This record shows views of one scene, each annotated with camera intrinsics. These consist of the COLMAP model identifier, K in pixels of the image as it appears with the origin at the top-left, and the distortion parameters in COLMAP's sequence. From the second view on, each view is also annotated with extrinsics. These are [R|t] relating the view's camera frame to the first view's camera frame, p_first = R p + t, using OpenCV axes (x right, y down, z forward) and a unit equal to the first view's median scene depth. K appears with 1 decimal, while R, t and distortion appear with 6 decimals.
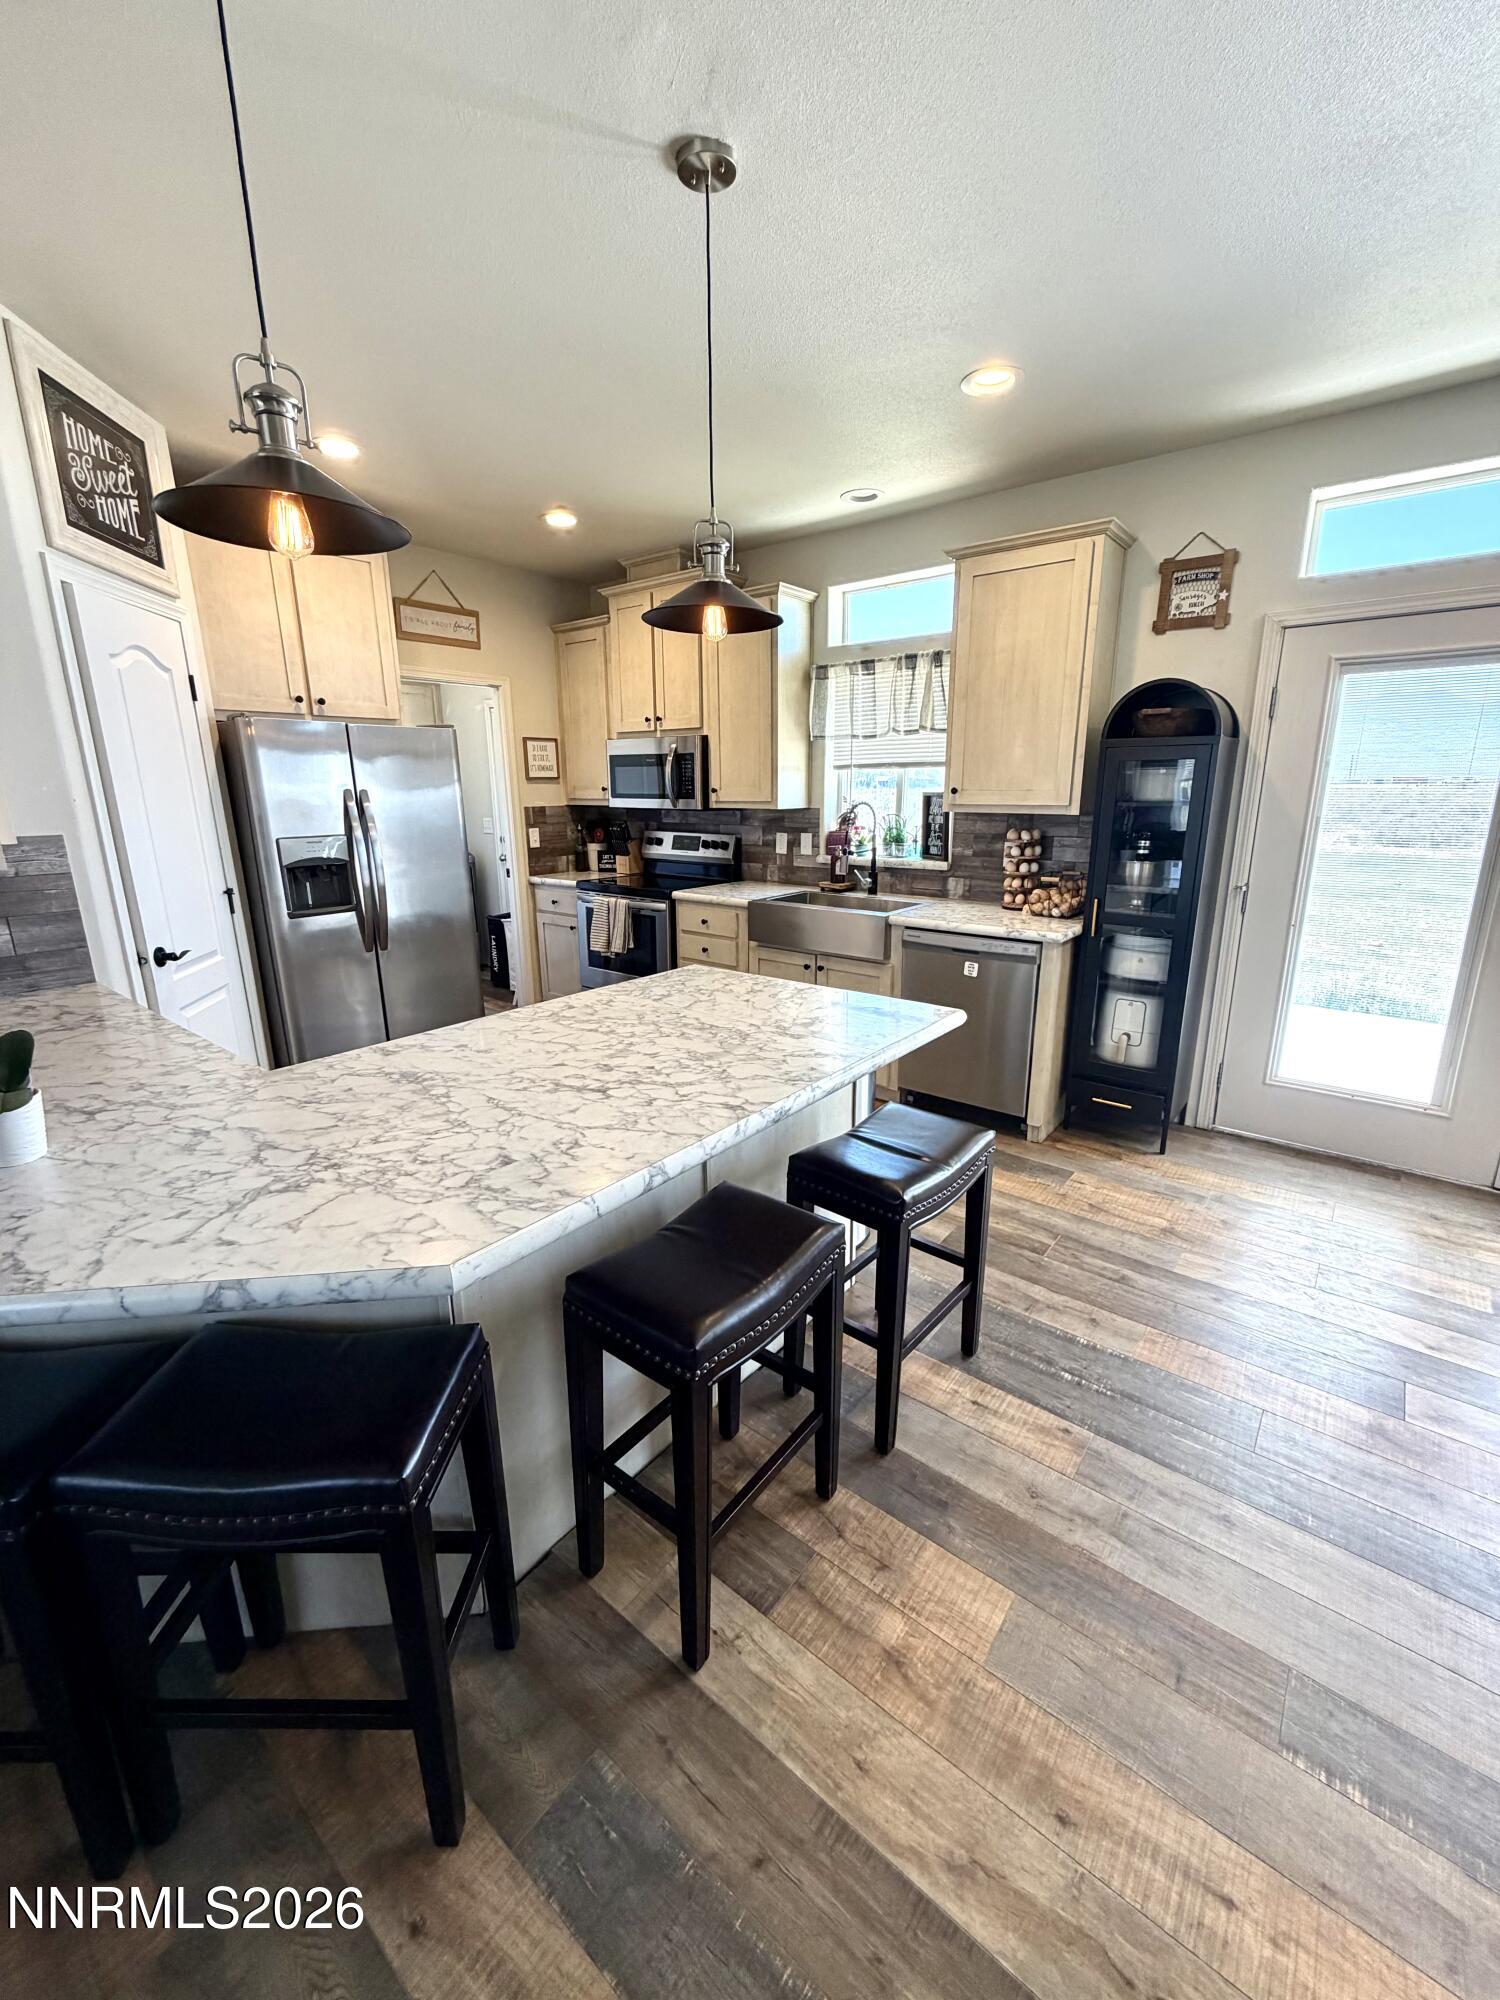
lens RADIAL K [[801.9, 0, 751.2], [0, 801.9, 991.4], [0, 0, 1]] dist [-0.000866, 0.000633]
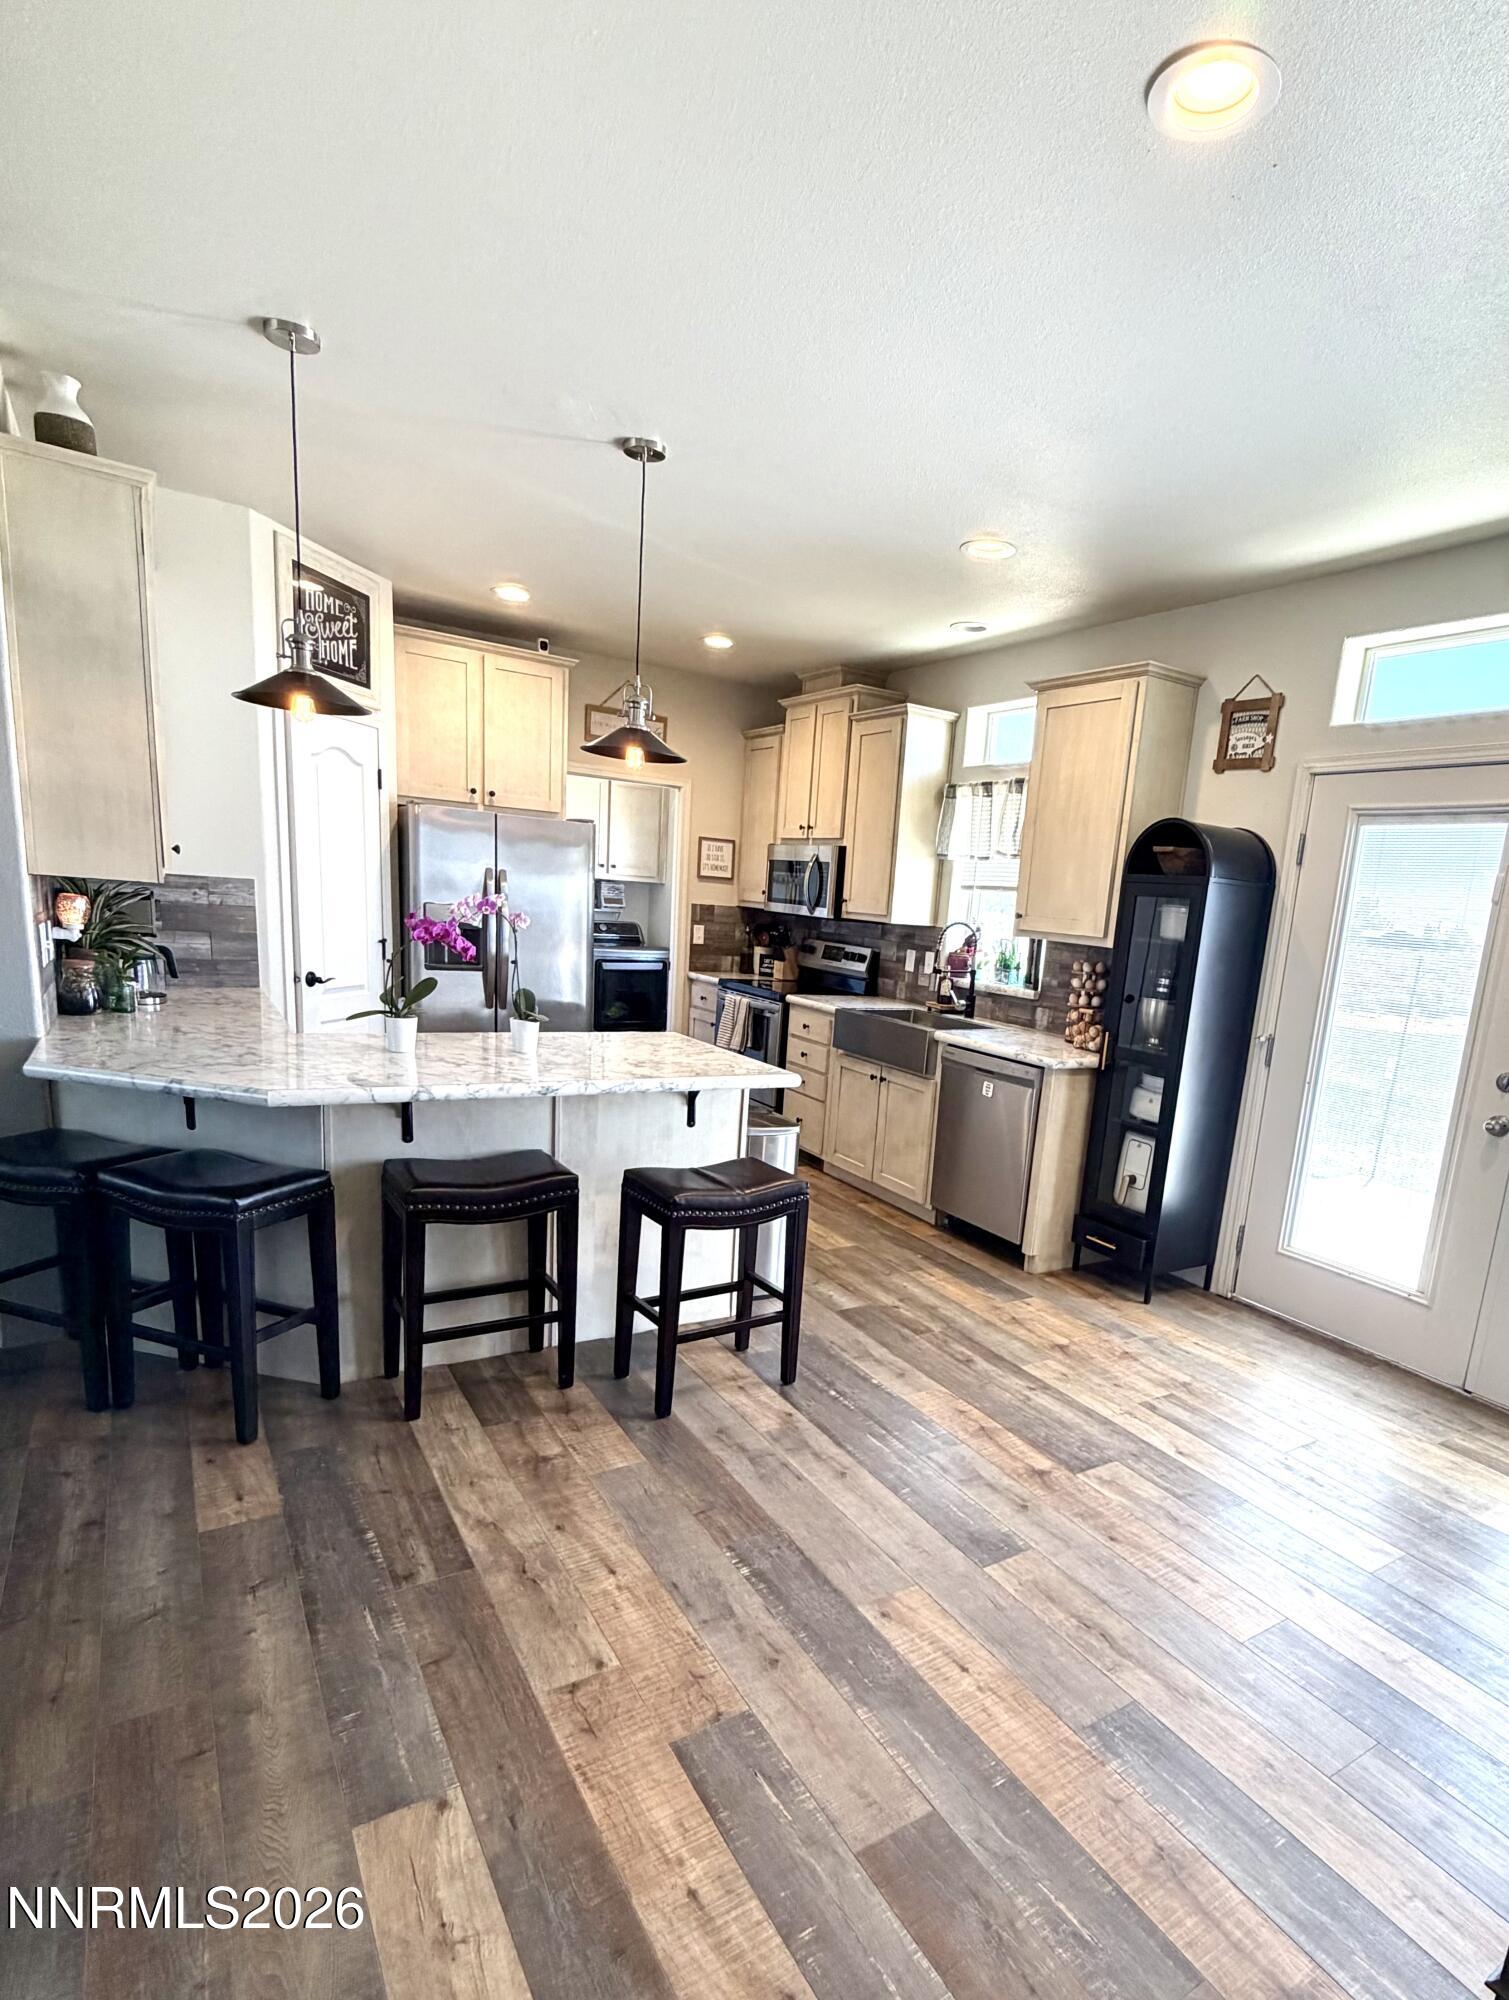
lens RADIAL K [[1033.7, 0, 851.7], [0, 1033.7, 1124.5], [0, 0, 1]] dist [0.000086, -0.000591]
pose [[0.949343, 0.143413, -0.279608, 0.537324], [-0.156740, 0.987303, -0.025778, 0.085131], [0.272361, 0.068298, 0.959768, -0.324114]]
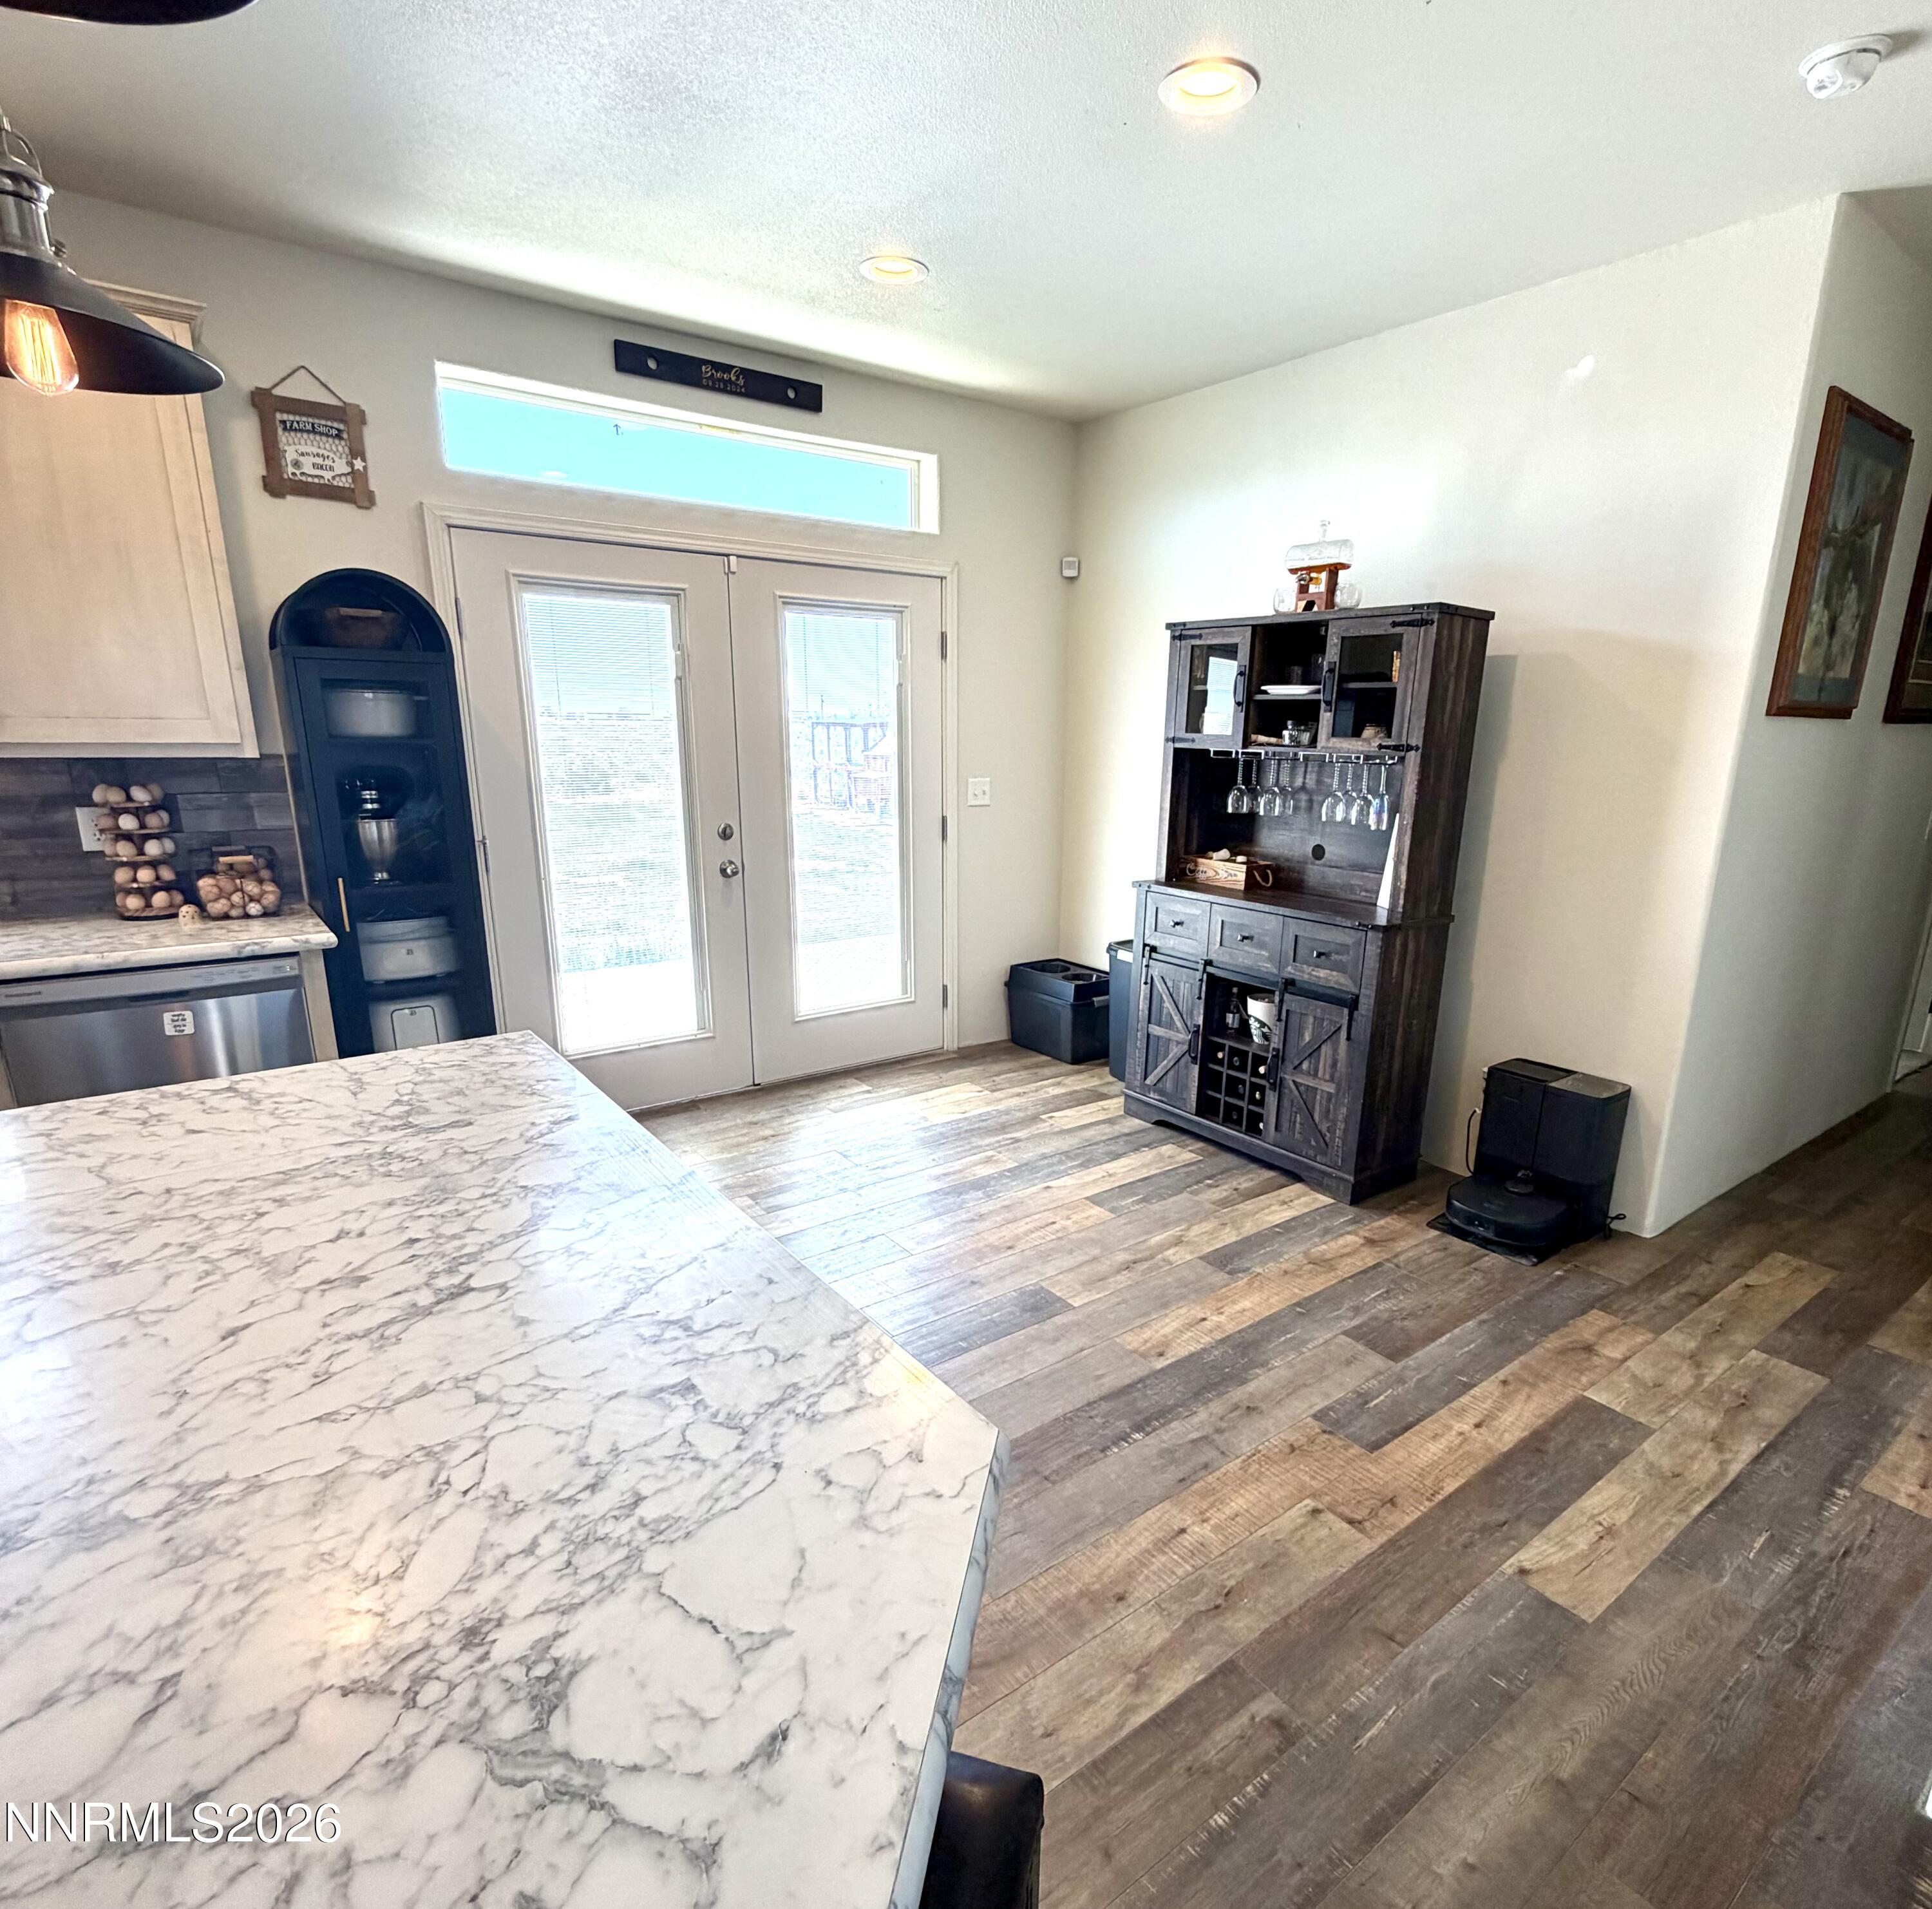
lens RADIAL K [[1080.7, 0, 1015.2], [0, 1080.7, 1018.0], [0, 0, 1]] dist [0.001619, 0.000102]
pose [[0.234319, -0.246994, 0.940260, -0.367984], [0.225920, 0.954542, 0.194445, -0.052643], [-0.945545, 0.166862, 0.279468, 0.216714]]
